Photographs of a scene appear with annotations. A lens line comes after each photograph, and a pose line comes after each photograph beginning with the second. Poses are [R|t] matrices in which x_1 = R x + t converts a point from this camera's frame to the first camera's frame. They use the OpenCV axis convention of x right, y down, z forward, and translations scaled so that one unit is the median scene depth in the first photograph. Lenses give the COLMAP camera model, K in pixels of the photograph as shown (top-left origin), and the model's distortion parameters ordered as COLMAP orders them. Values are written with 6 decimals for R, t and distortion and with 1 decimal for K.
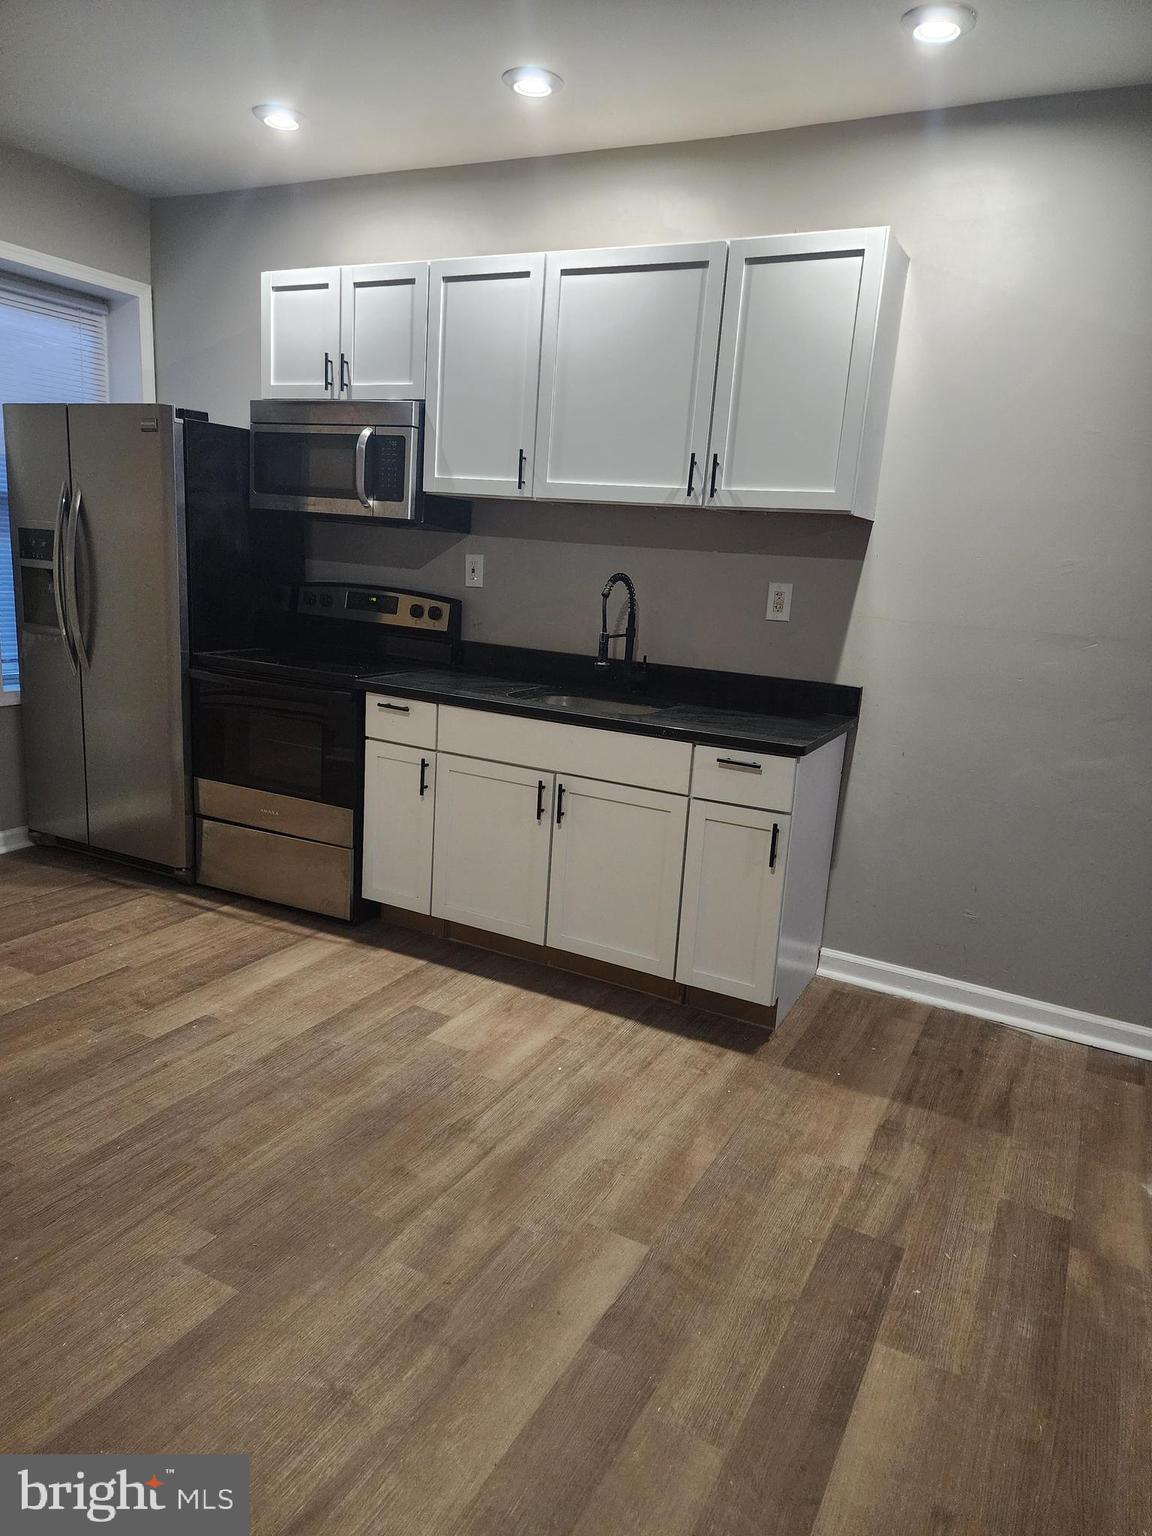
lens RADIAL K [[1023.2, 0, 576.2], [0, 1023.2, 793.9], [0, 0, 1]] dist [0.074253, -0.074902]
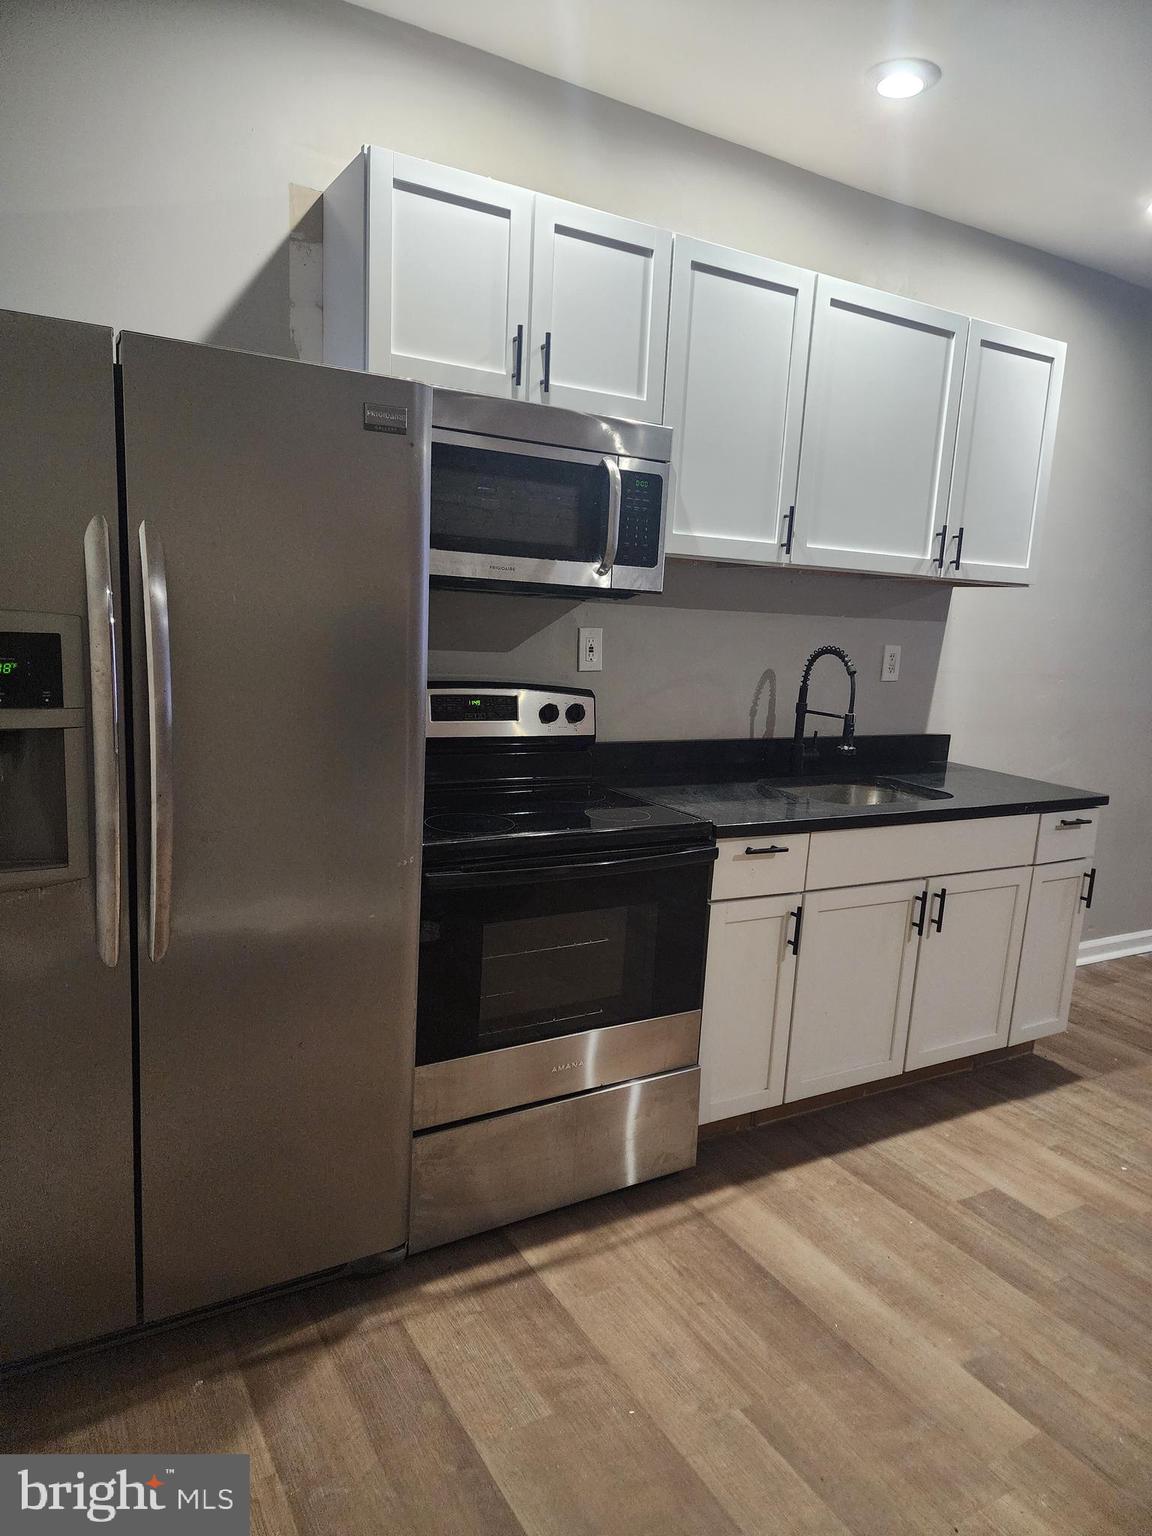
lens RADIAL K [[1023.2, 0, 576.2], [0, 1023.2, 793.9], [0, 0, 1]] dist [0.074253, -0.074902]
pose [[0.526643, -0.191290, 0.828285, -0.838287], [0.179129, 0.977448, 0.111844, -0.227371], [-0.831000, 0.089468, 0.549031, 0.695658]]
